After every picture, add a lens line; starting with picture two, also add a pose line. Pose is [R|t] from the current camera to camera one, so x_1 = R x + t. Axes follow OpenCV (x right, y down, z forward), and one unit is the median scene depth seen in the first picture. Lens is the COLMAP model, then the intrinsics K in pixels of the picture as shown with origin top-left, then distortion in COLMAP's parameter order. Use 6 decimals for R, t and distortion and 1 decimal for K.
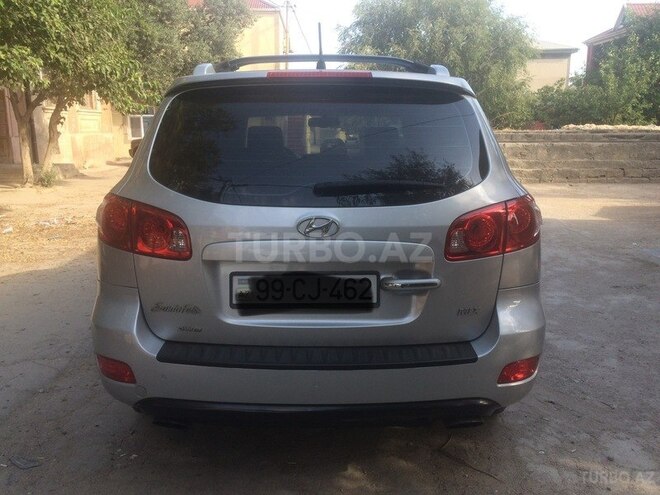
lens RADIAL K [[561.9, 0, 330.0], [0, 561.9, 247.5], [0, 0, 1]] dist [0.061070, -0.167185]
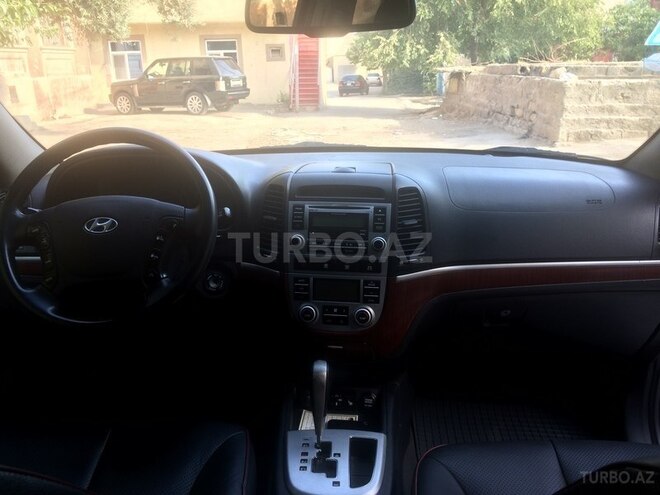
lens RADIAL K [[561.9, 0, 330.0], [0, 561.9, 247.5], [0, 0, 1]] dist [0.061070, -0.167185]
pose [[0.999280, -0.007358, -0.037230, 0.000854], [0.011215, 0.994465, 0.104471, -0.034559], [0.036255, -0.104813, 0.993831, 0.172943]]
